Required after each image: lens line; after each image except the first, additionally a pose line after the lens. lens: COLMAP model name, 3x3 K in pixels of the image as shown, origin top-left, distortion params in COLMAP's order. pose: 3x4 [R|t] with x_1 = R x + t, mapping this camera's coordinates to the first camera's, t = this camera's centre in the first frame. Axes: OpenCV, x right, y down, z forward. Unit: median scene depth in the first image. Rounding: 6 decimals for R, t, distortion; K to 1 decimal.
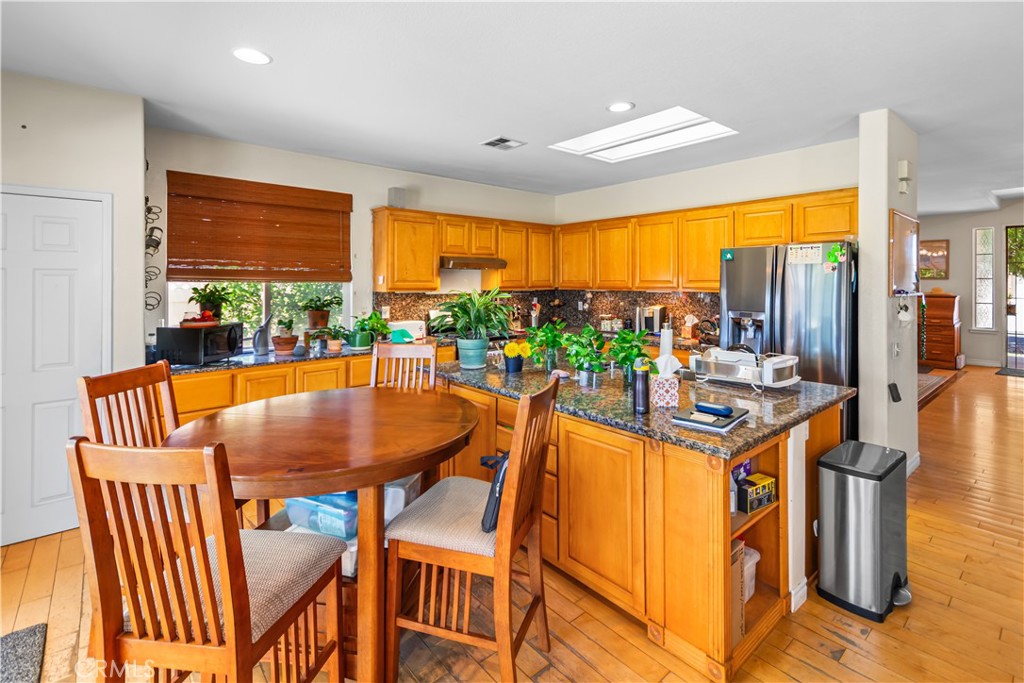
lens RADIAL K [[471.2, 0, 515.9], [0, 471.2, 281.1], [0, 0, 1]] dist [0.002529, -0.000007]
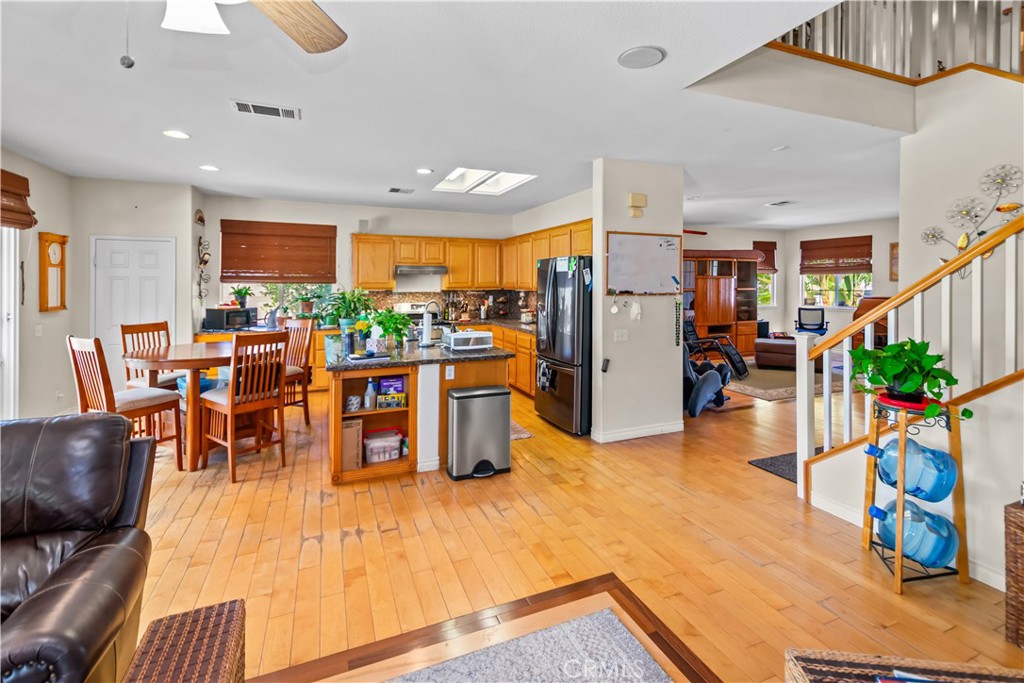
lens RADIAL K [[465.2, 0, 520.2], [0, 465.2, 281.4], [0, 0, 1]] dist [0.015218, -0.000037]
pose [[0.953374, 0.000912, -0.301791, 0.693128], [-0.001045, 0.999999, -0.000279, -0.004987], [0.301791, 0.000582, 0.953374, -0.258235]]
